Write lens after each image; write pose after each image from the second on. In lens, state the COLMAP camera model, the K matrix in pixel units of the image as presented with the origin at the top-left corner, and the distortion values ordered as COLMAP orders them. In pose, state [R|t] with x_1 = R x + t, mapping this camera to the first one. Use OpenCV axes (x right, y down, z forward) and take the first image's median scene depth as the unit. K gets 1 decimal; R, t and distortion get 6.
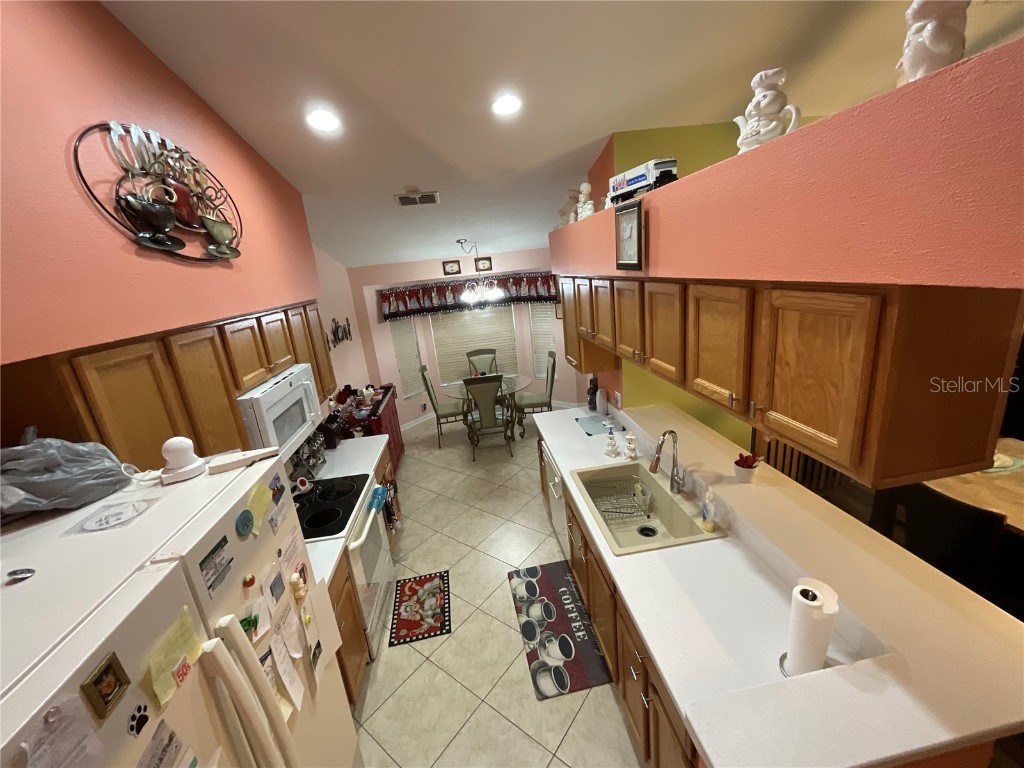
lens RADIAL K [[412.7, 0, 511.3], [0, 412.7, 385.0], [0, 0, 1]] dist [0.001347, -0.001544]
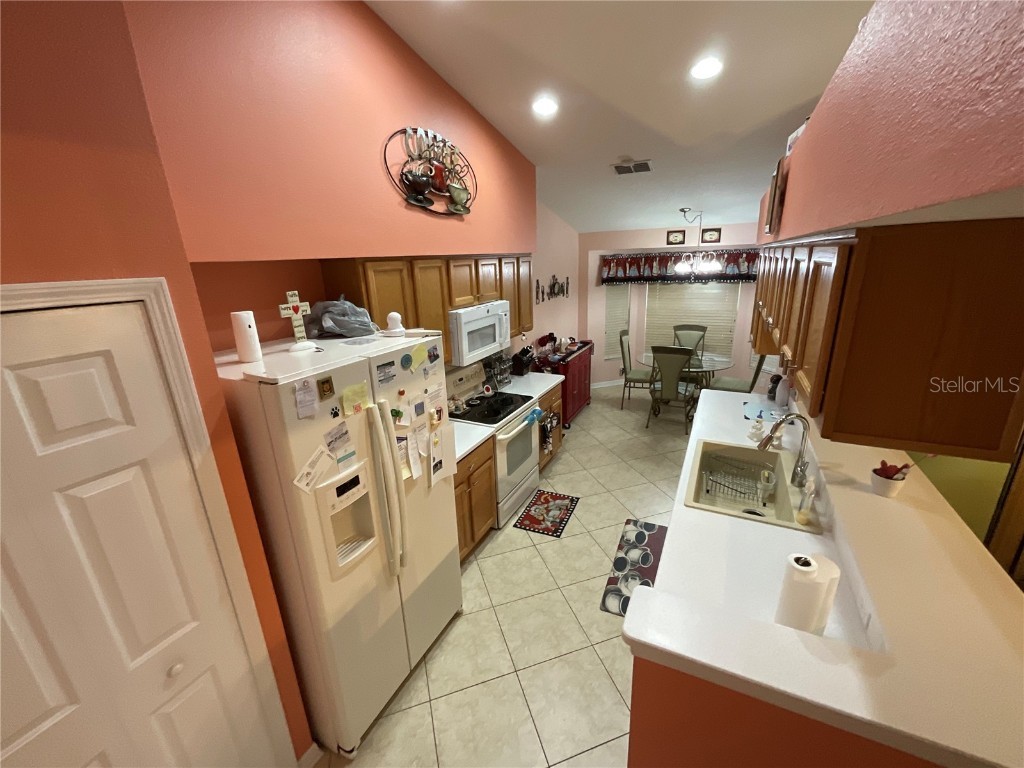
lens RADIAL K [[412.7, 0, 512.6], [0, 412.7, 381.7], [0, 0, 1]] dist [0.001347, -0.001544]
pose [[0.827101, 0.228286, -0.513605, 0.240842], [-0.201728, 0.973487, 0.107835, 0.051975], [0.524605, 0.014418, 0.851224, -0.096465]]
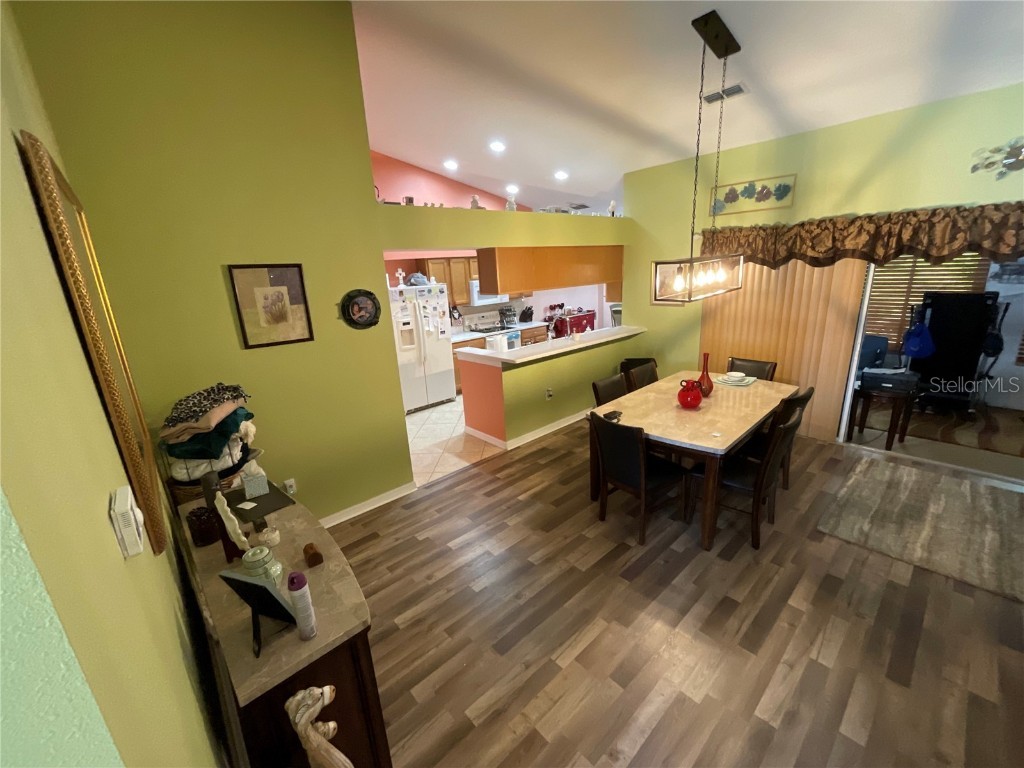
lens RADIAL K [[412.7, 0, 513.4], [0, 412.7, 383.5], [0, 0, 1]] dist [0.001347, -0.001544]
pose [[0.572788, 0.294414, -0.765006, 1.679853], [-0.235230, 0.953056, 0.190660, 0.073229], [0.785226, 0.070745, 0.615154, -0.521939]]
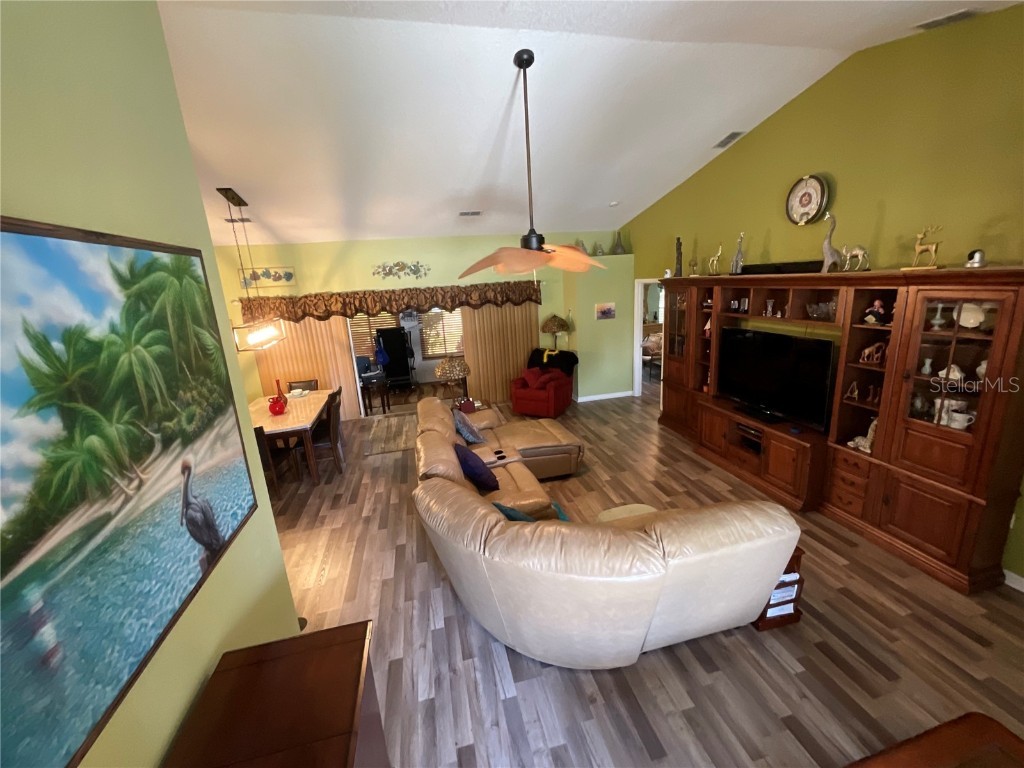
lens RADIAL K [[412.7, 0, 512.5], [0, 412.7, 384.4], [0, 0, 1]] dist [0.001347, -0.001544]
pose [[0.993351, 0.019327, 0.113493, 1.916760], [-0.014300, 0.998887, -0.044943, 0.179754], [-0.114236, 0.043021, 0.992522, -1.362446]]
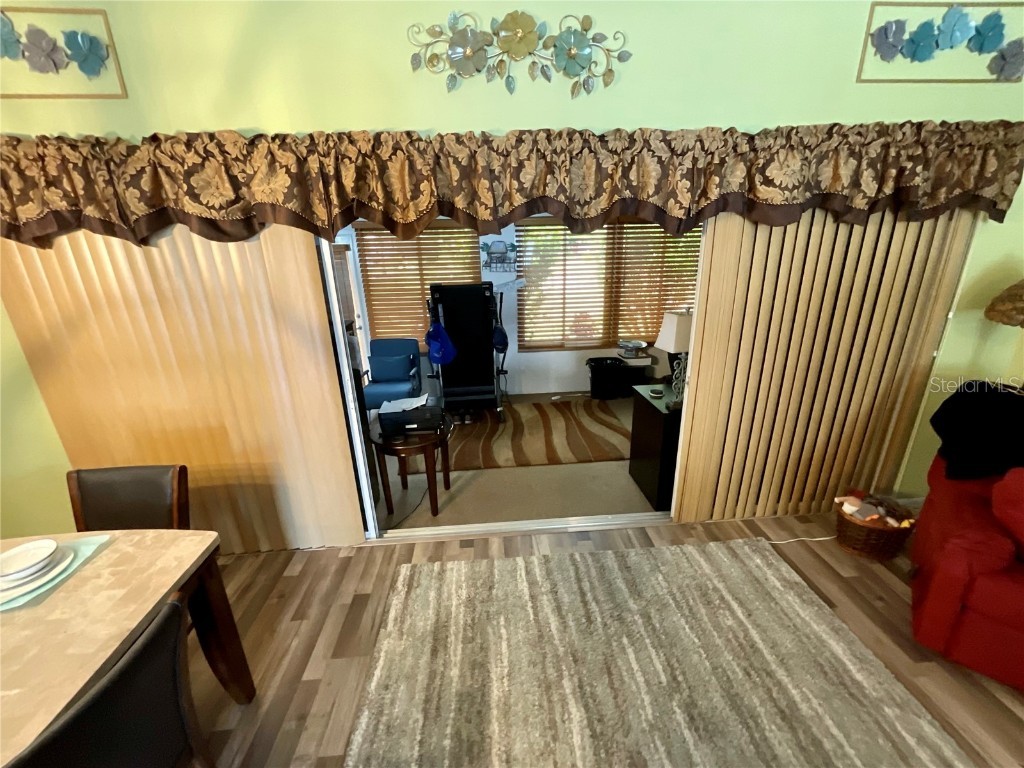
lens RADIAL K [[412.7, 0, 512.6], [0, 412.7, 386.4], [0, 0, 1]] dist [0.001347, -0.001544]
pose [[0.995052, 0.094569, -0.030469, 1.578945], [-0.092767, 0.994114, 0.055962, -0.131025], [0.035581, -0.052858, 0.997968, 0.475243]]
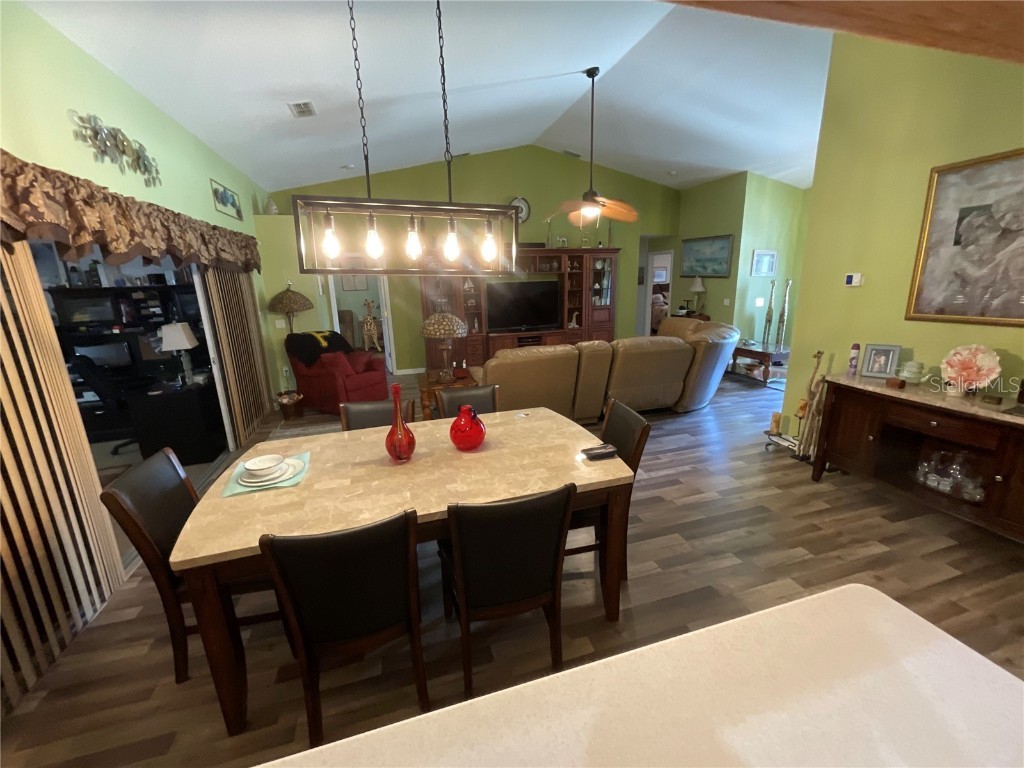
lens RADIAL K [[412.7, 0, 512.2], [0, 412.7, 383.4], [0, 0, 1]] dist [0.001347, -0.001544]
pose [[-0.158879, -0.133901, 0.978176, 0.355373], [0.316692, 0.931495, 0.178950, 0.023149], [-0.935128, 0.338211, -0.105590, 0.559740]]
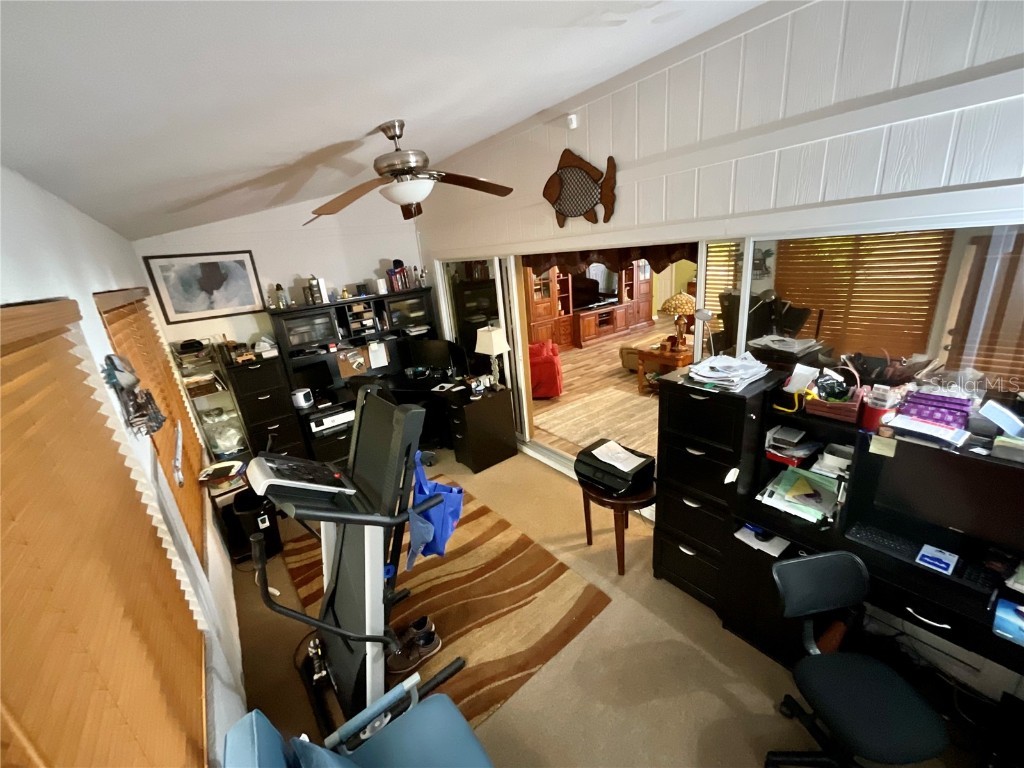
lens RADIAL K [[412.7, 0, 516.3], [0, 412.7, 385.2], [0, 0, 1]] dist [0.001347, -0.001544]
pose [[-0.484980, -0.129105, 0.864943, 0.581897], [0.376878, 0.861633, 0.339929, -0.569114], [-0.789149, 0.490837, -0.369218, 1.982258]]
